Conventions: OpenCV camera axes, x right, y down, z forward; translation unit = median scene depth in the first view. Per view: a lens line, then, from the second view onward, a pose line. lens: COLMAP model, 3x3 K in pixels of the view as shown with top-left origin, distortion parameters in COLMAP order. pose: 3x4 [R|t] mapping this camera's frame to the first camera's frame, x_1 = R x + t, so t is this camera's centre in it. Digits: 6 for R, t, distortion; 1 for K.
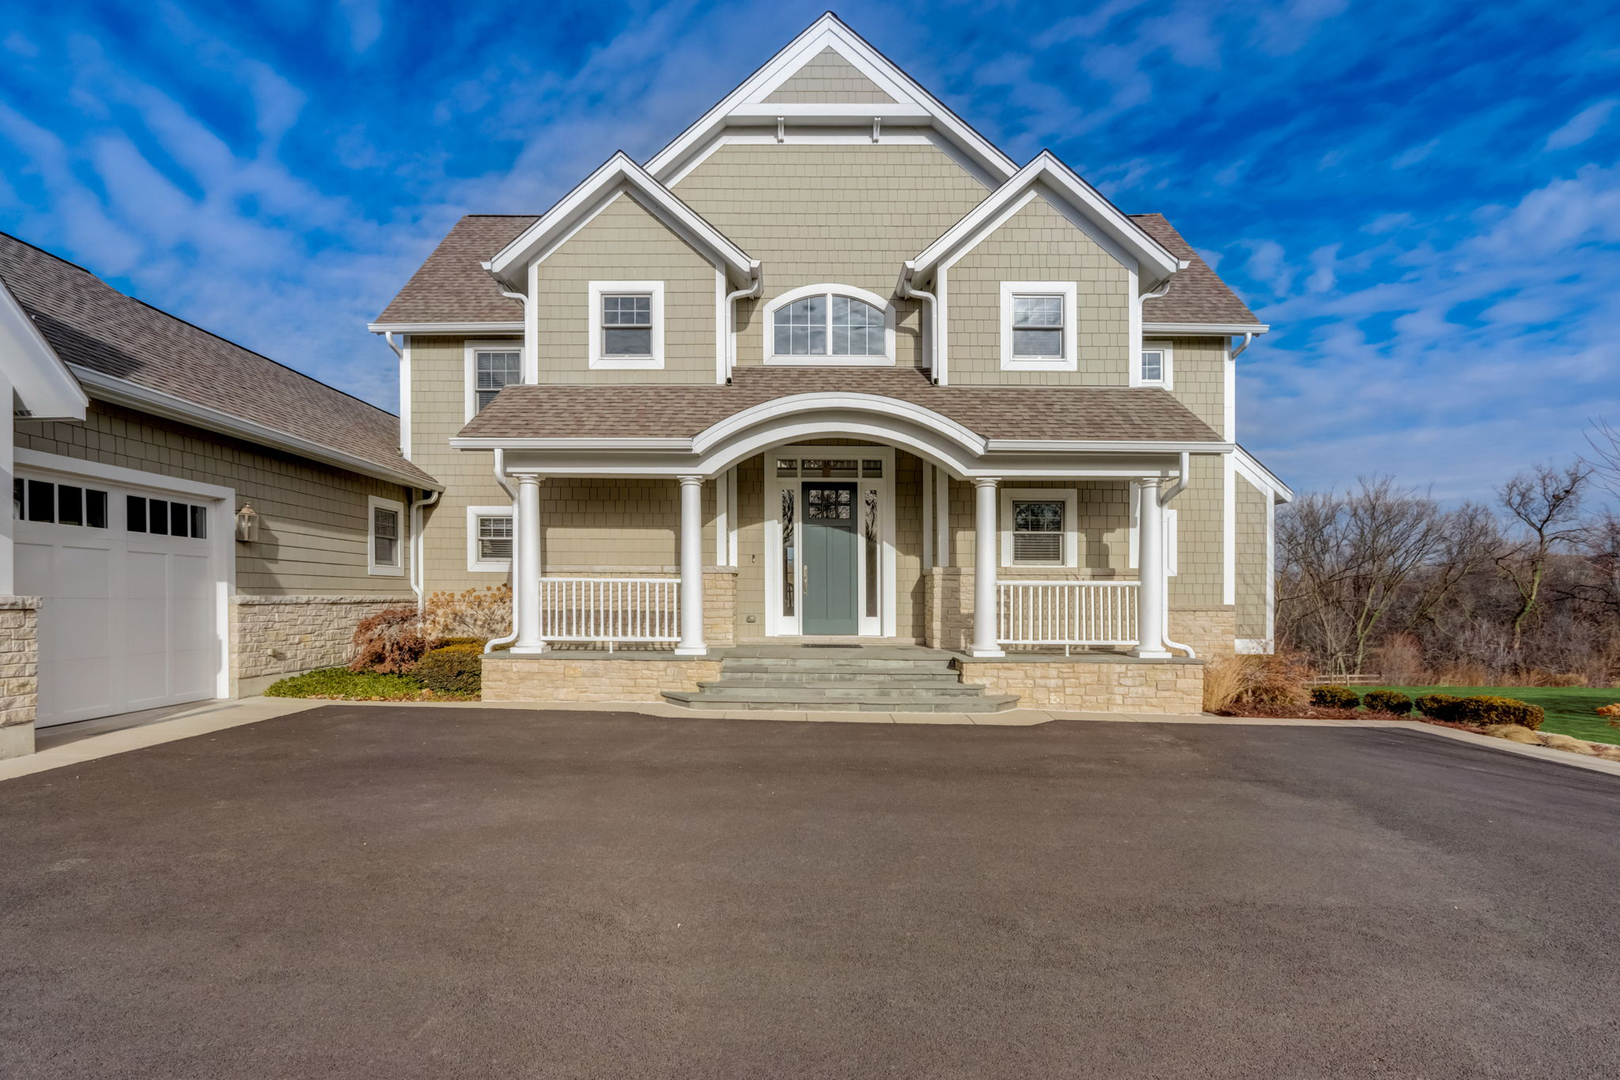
lens RADIAL K [[784.8, 0, 806.7], [0, 784.8, 580.4], [0, 0, 1]] dist [-0.002602, -0.000186]
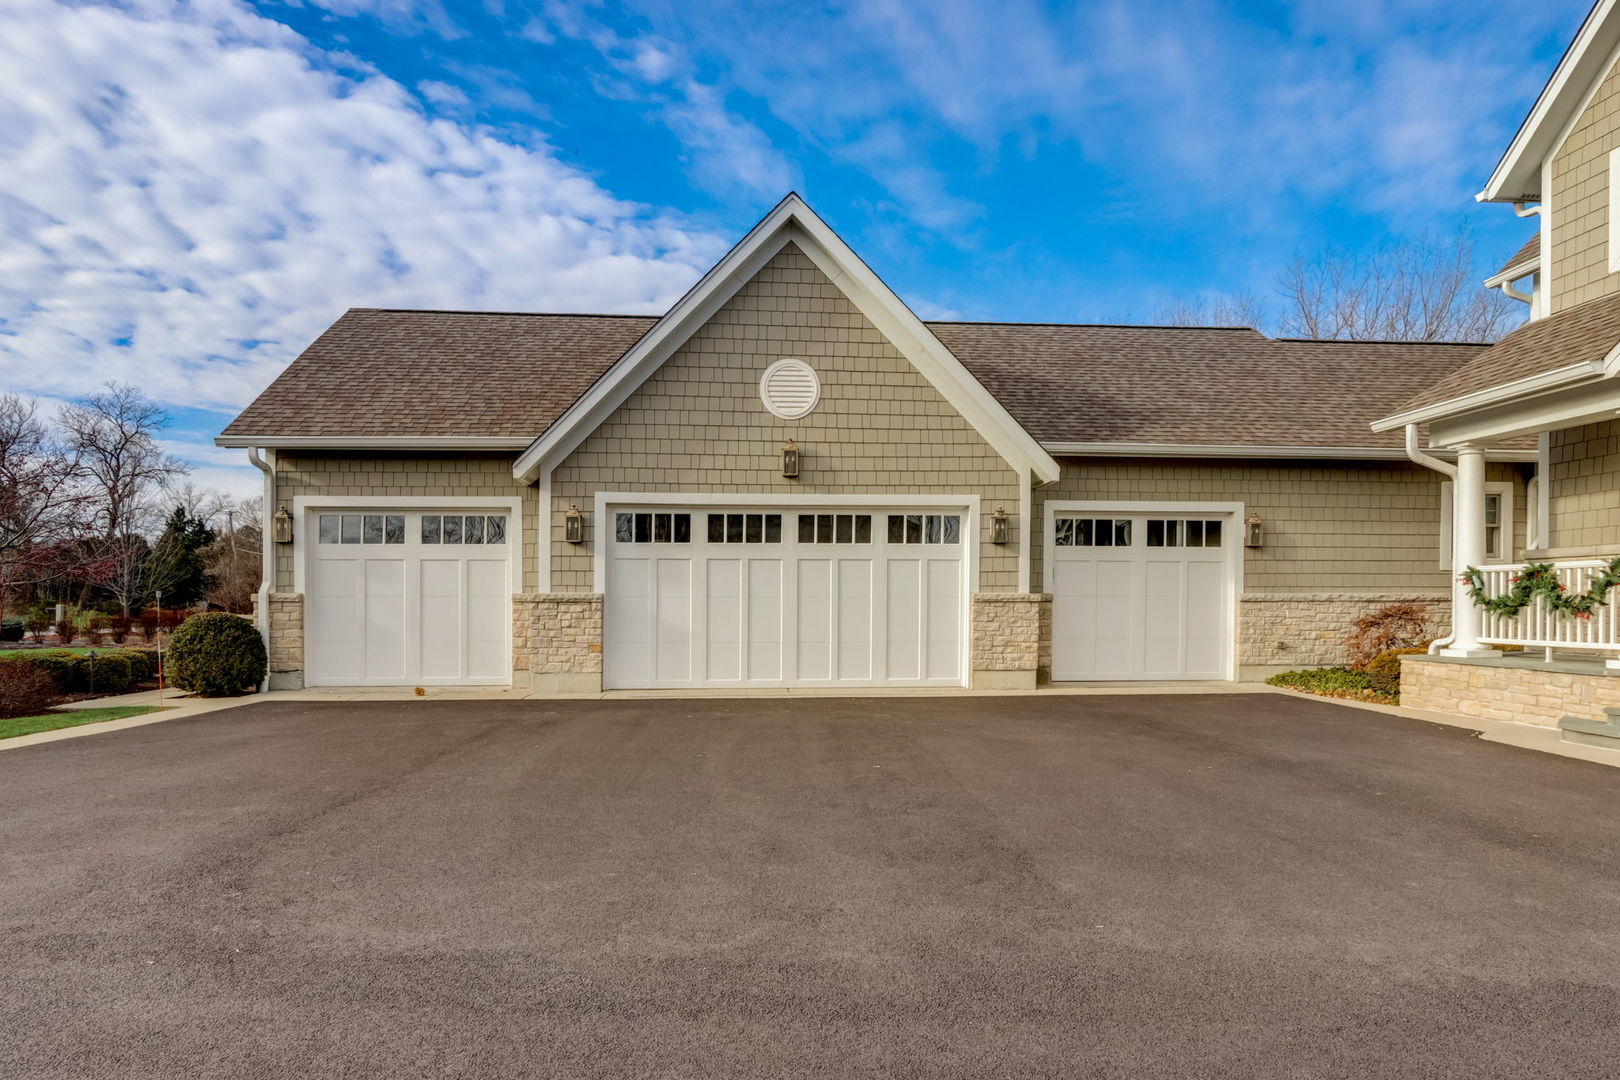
lens RADIAL K [[1020.7, 0, 806.8], [0, 1020.7, 544.3], [0, 0, 1]] dist [-0.033029, -0.000544]
pose [[0.082634, -0.063772, -0.994537, 0.684662], [0.024825, 0.997773, -0.061916, 0.022092], [0.996271, -0.019573, 0.084034, 0.220760]]
